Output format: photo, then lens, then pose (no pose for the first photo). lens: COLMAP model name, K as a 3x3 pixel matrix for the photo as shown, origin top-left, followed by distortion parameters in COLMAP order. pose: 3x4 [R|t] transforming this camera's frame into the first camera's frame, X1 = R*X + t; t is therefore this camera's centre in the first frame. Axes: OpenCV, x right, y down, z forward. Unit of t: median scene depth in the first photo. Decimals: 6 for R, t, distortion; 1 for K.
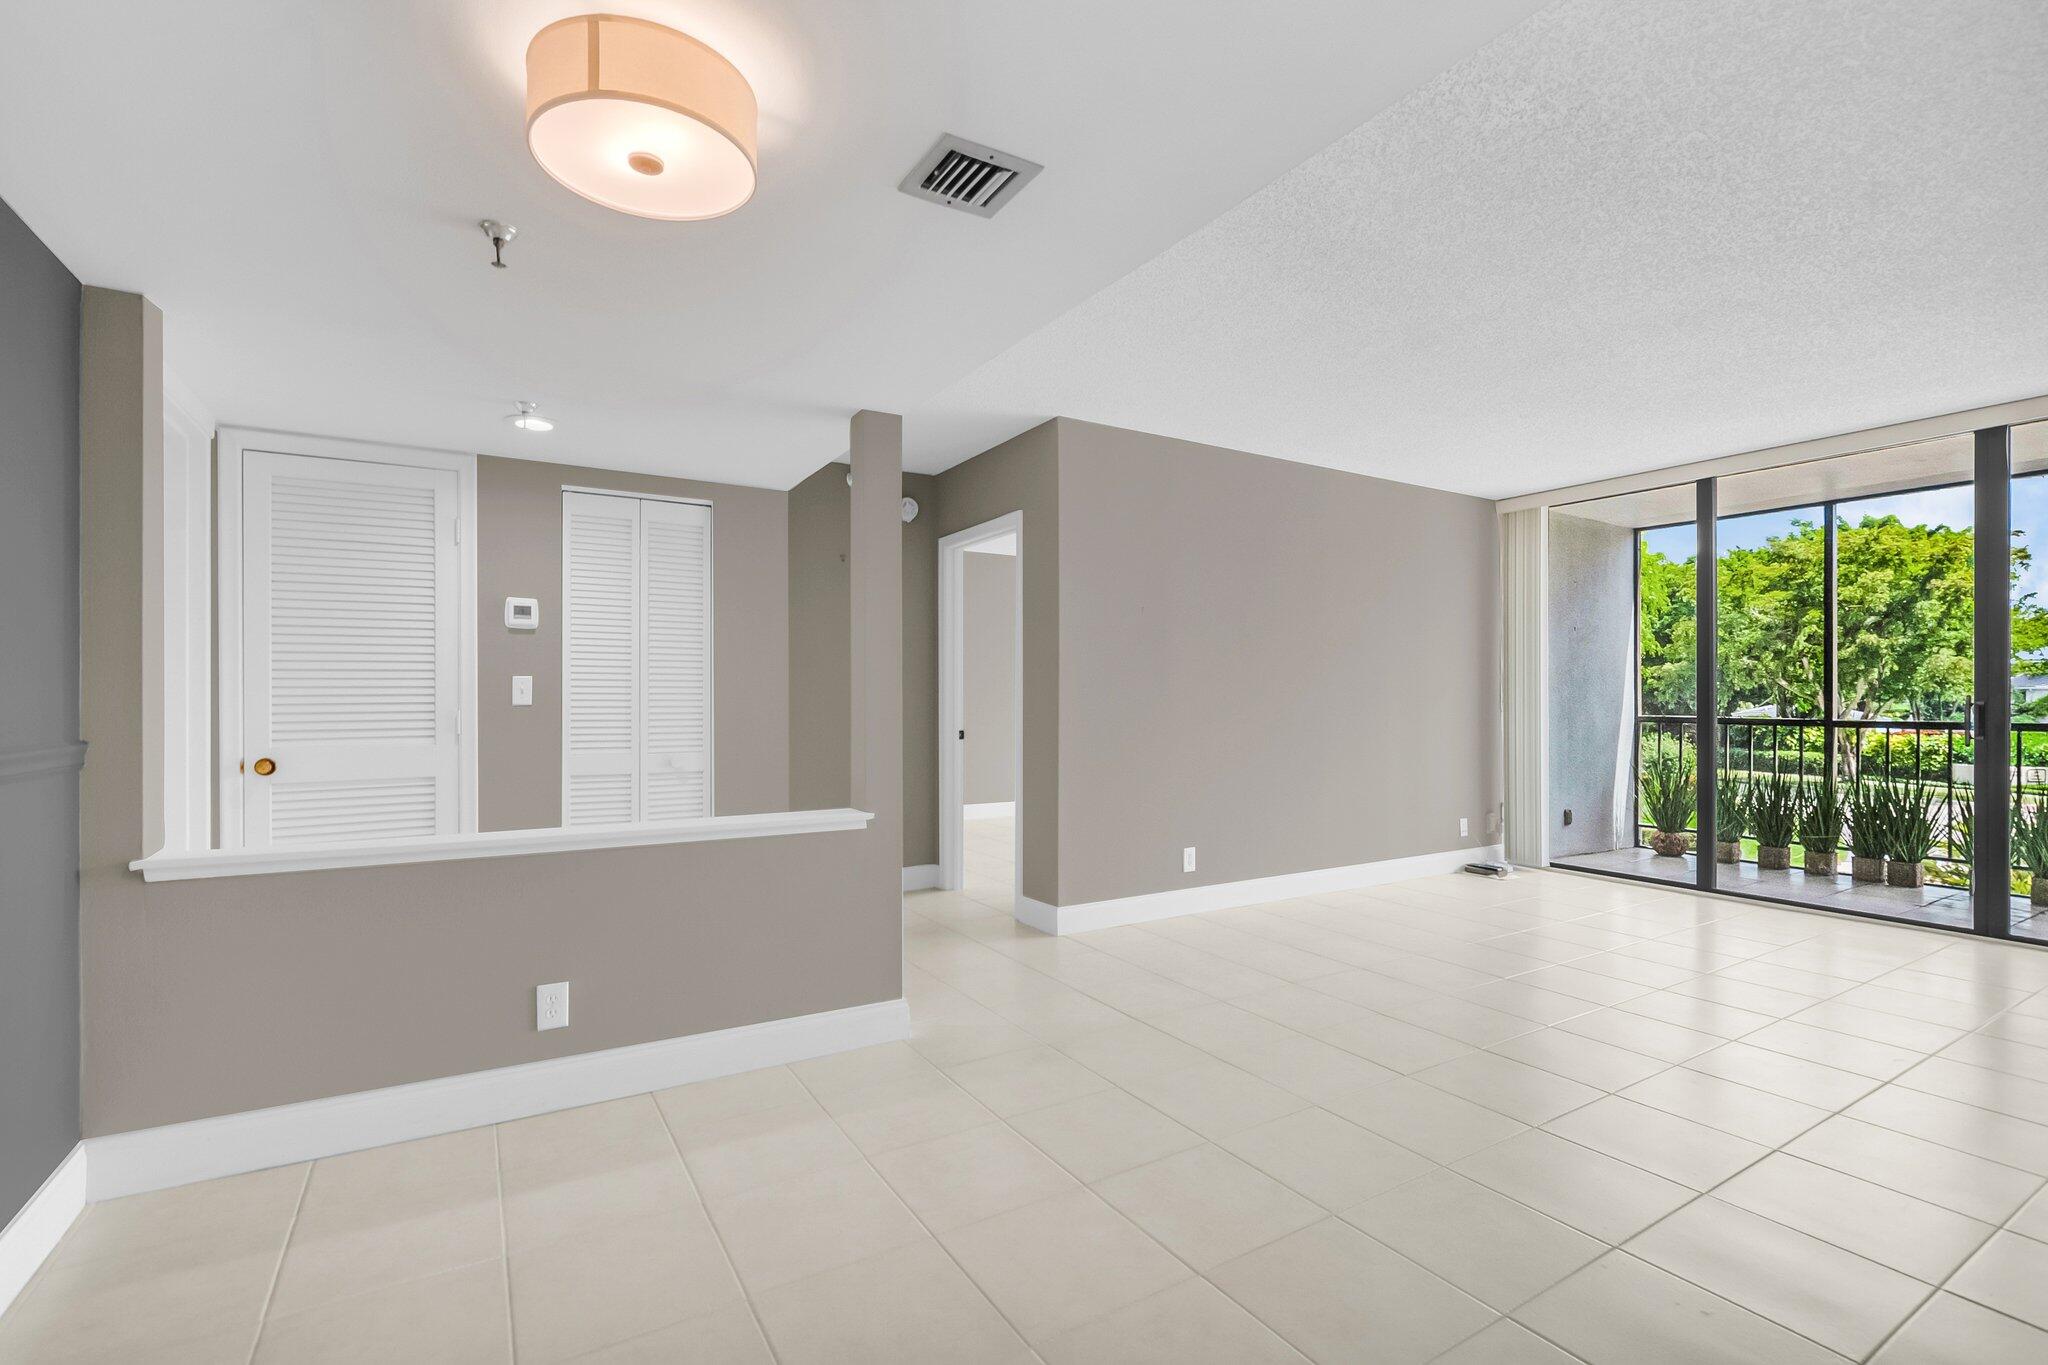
lens RADIAL K [[917.0, 0, 1023.6], [0, 917.0, 691.6], [0, 0, 1]] dist [-0.007386, 0.001174]
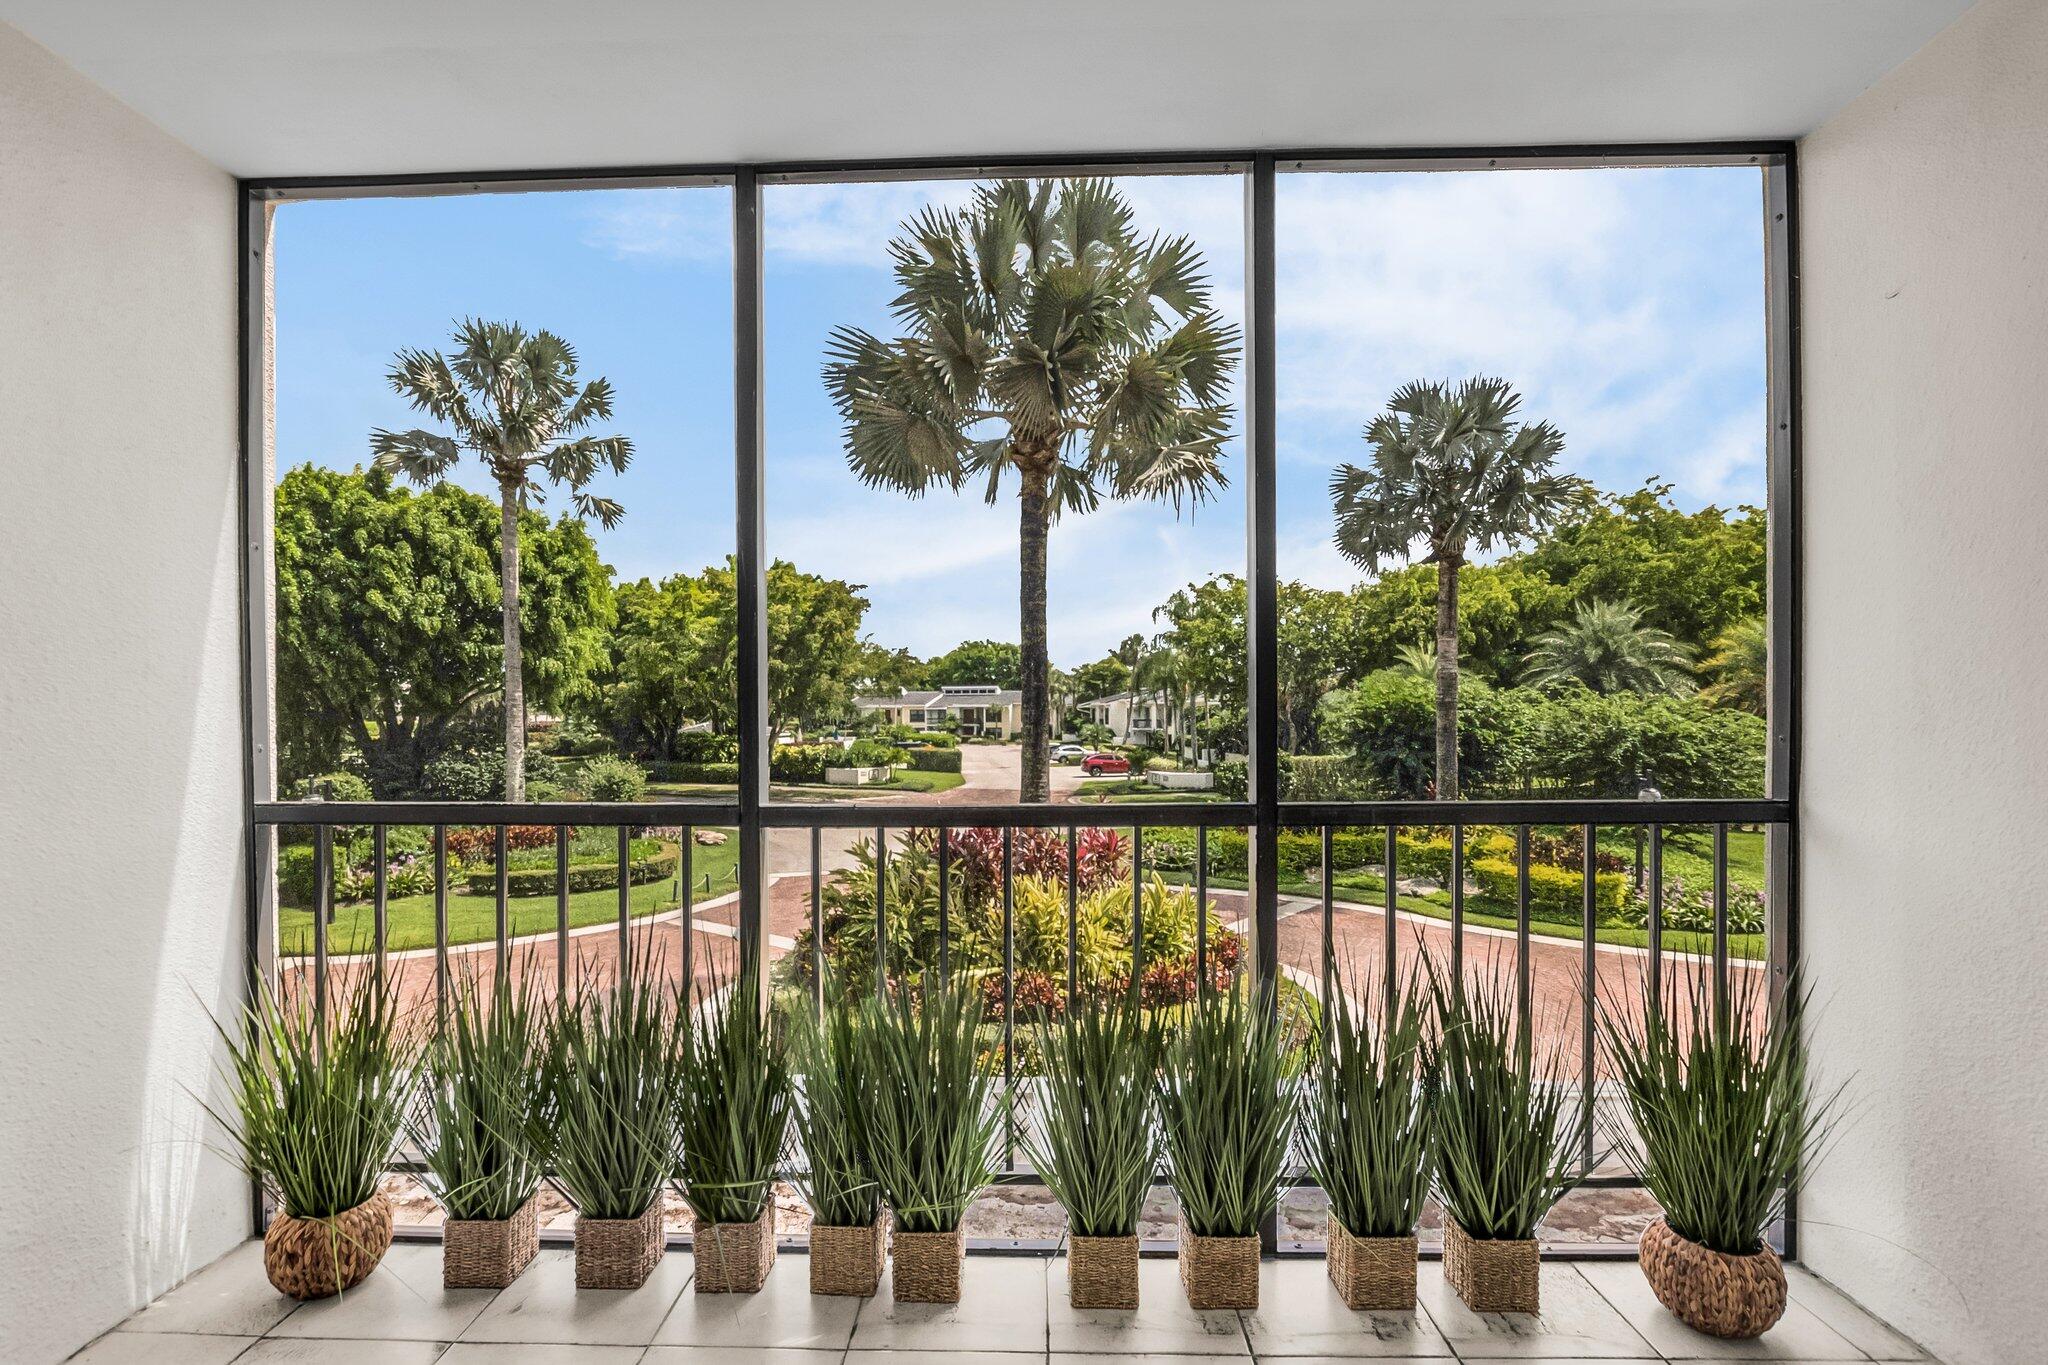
lens RADIAL K [[917.0, 0, 1006.3], [0, 917.0, 702.9], [0, 0, 1]] dist [-0.007386, 0.001174]
pose [[0.542295, 0.002533, 0.840185, 0.120886], [0.003813, 0.999978, -0.005475, -0.001308], [-0.840180, 0.006173, 0.542273, 0.137224]]
